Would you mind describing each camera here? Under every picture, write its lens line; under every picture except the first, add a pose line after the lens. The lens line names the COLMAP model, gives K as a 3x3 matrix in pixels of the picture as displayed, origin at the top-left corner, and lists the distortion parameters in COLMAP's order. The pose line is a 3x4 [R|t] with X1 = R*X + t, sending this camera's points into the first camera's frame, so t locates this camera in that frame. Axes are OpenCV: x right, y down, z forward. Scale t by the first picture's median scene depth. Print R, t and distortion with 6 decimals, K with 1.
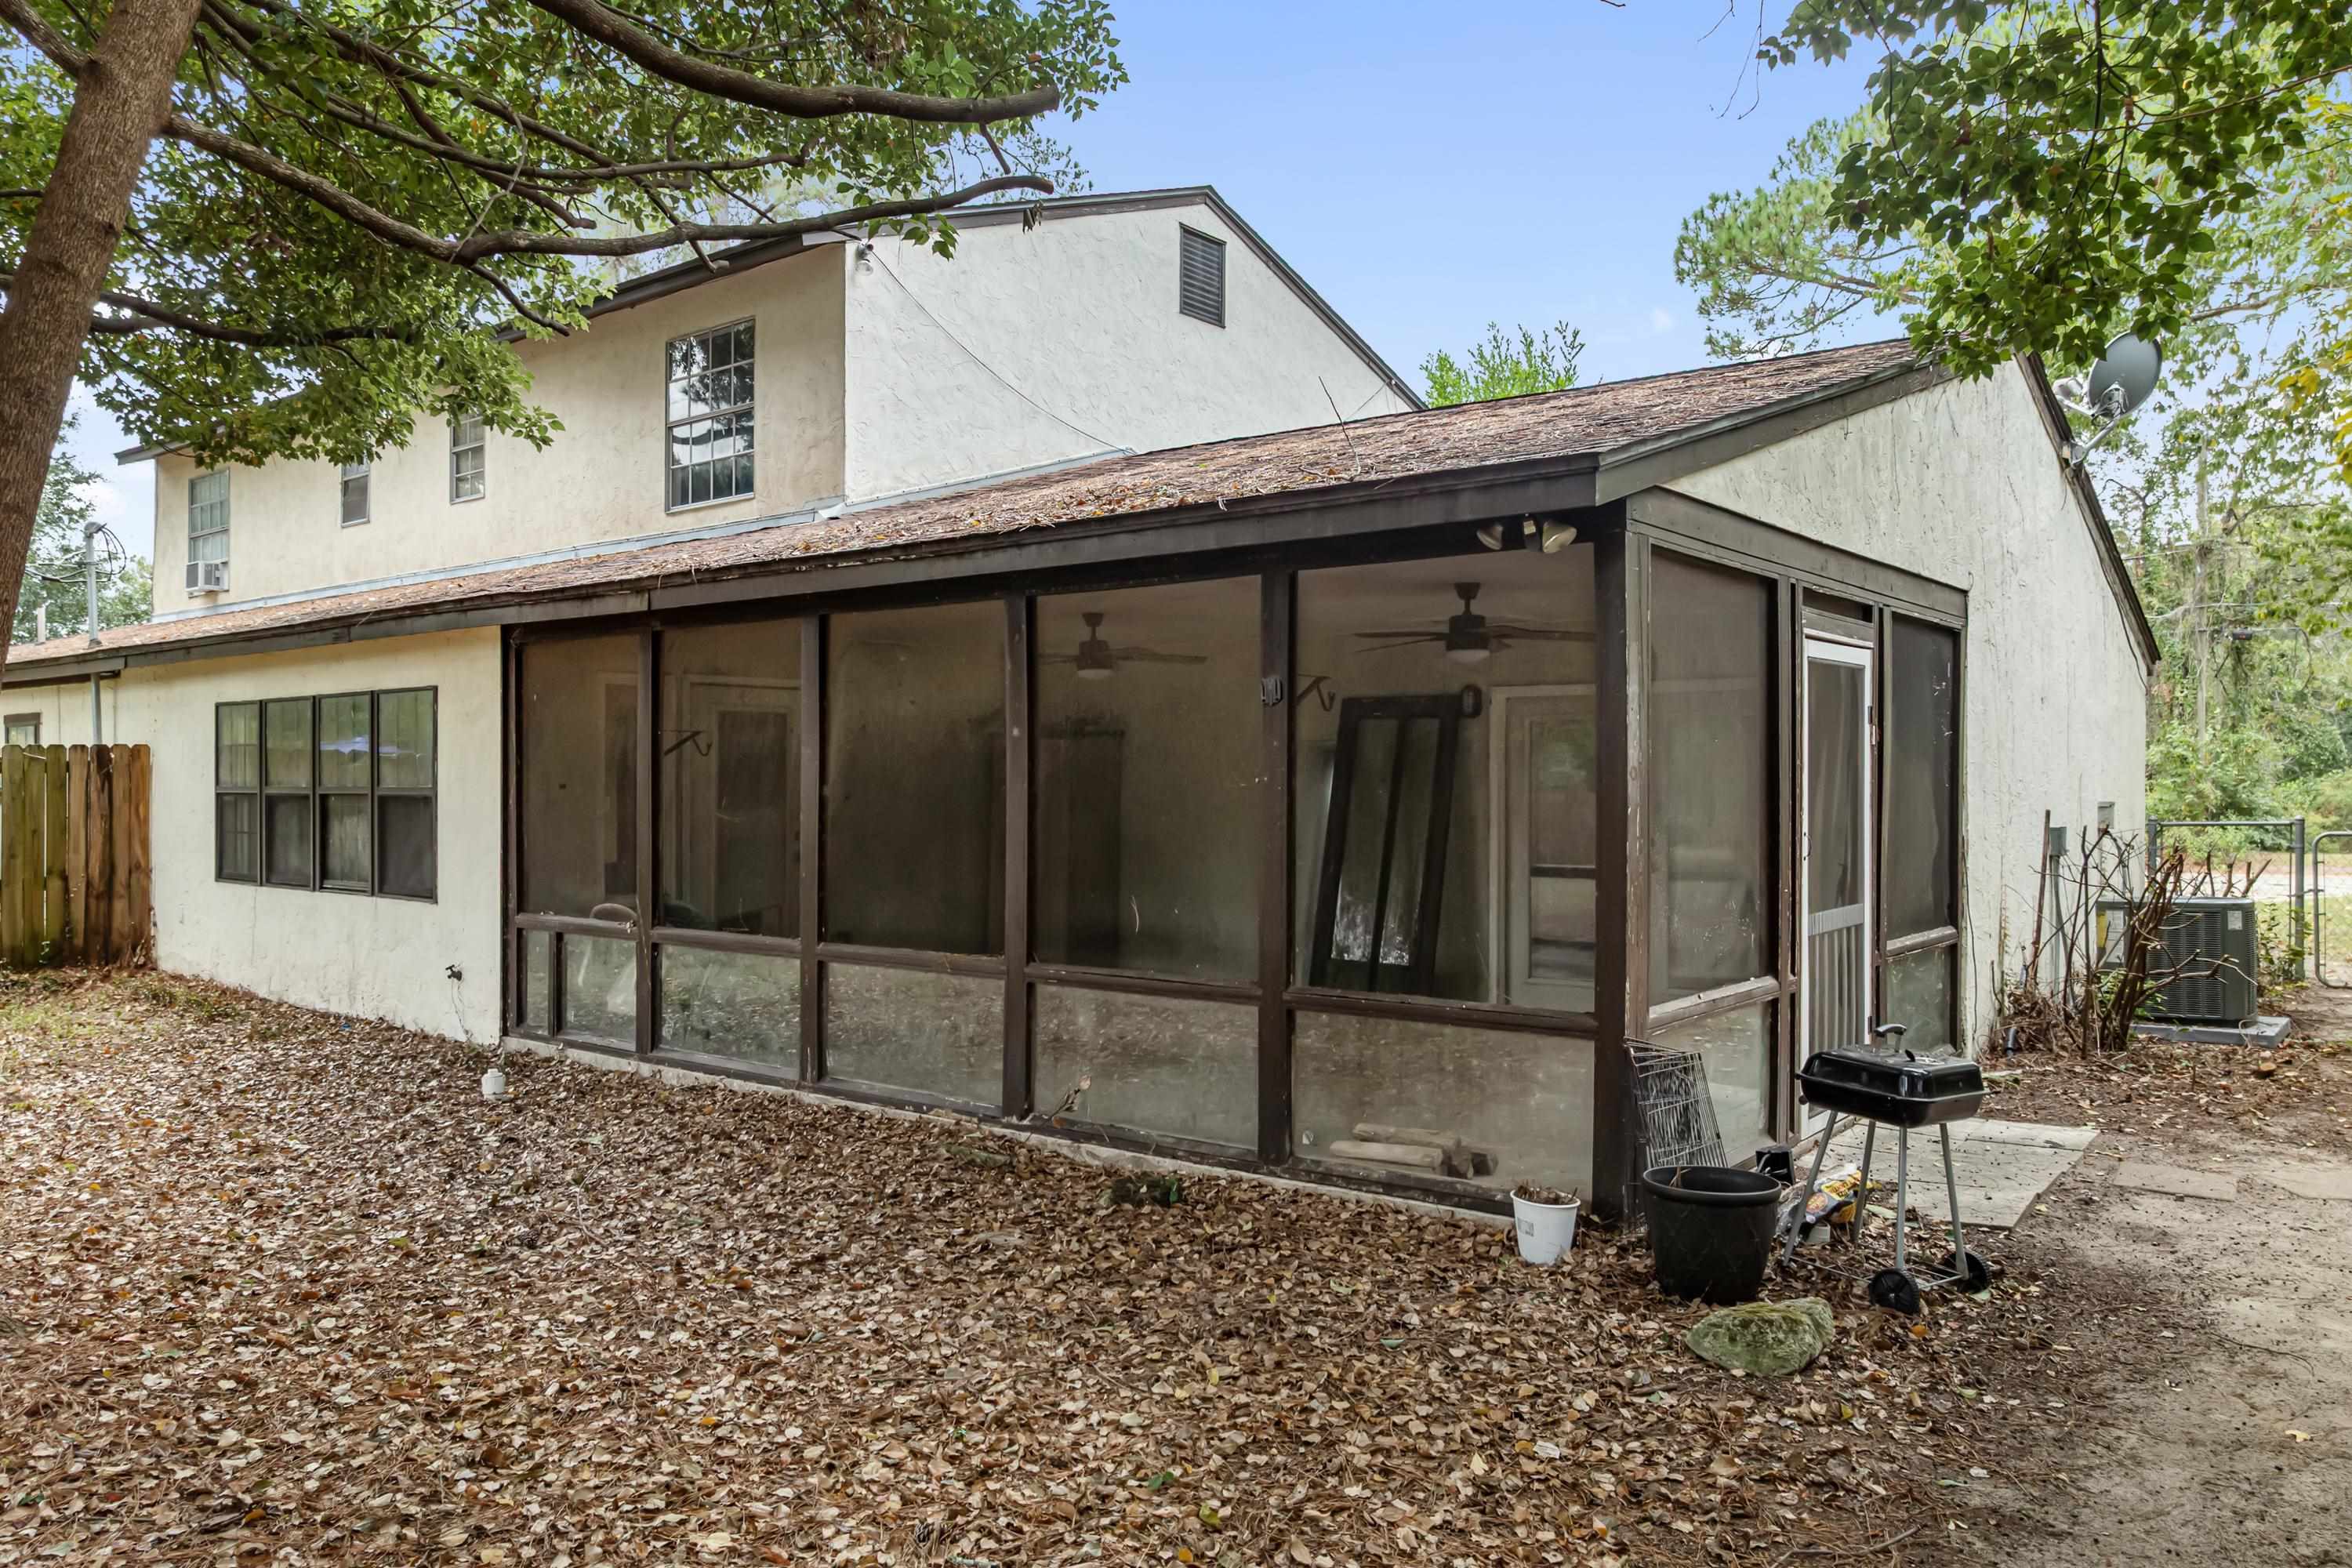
lens RADIAL K [[1660.8, 0, 1180.3], [0, 1660.8, 775.7], [0, 0, 1]] dist [-0.046729, 0.010883]
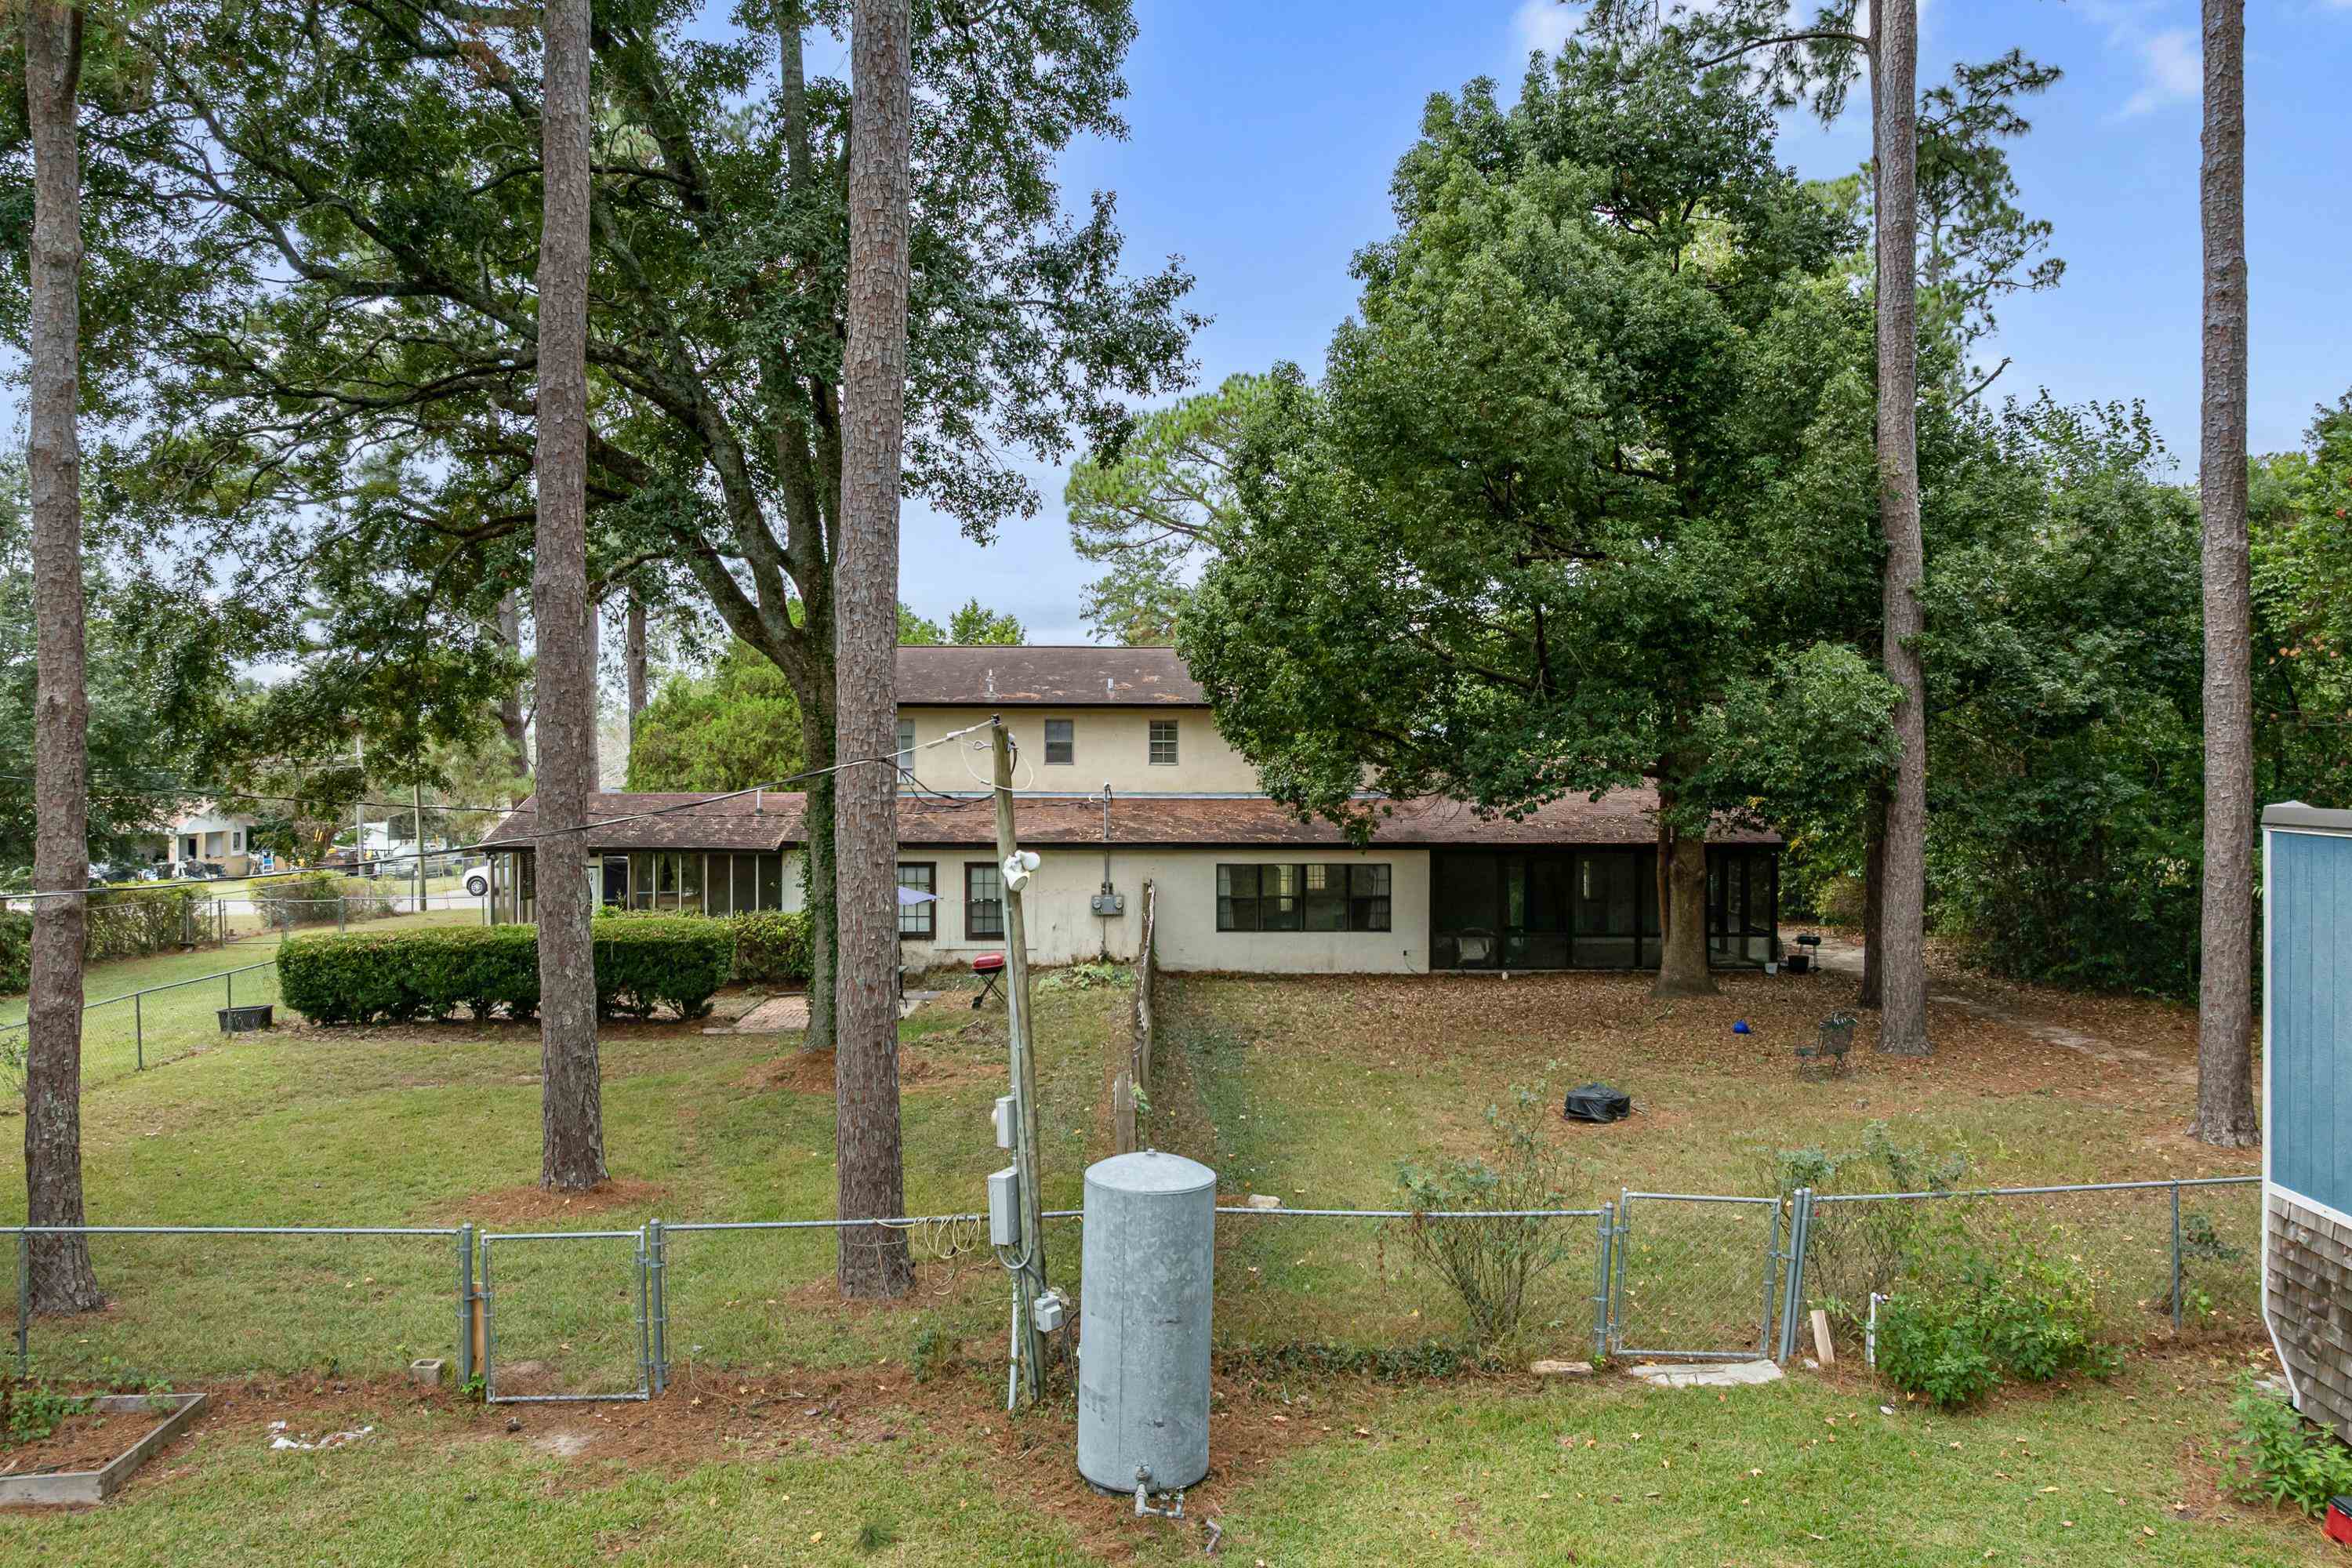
lens RADIAL K [[1644.0, 0, 1184.5], [0, 1644.0, 758.3], [0, 0, 1]] dist [-0.028223, 0.001515]
pose [[0.766352, 0.007581, 0.642376, -2.552636], [-0.003792, 0.999966, -0.007276, -0.213917], [-0.642410, 0.003140, 0.766355, -1.084687]]
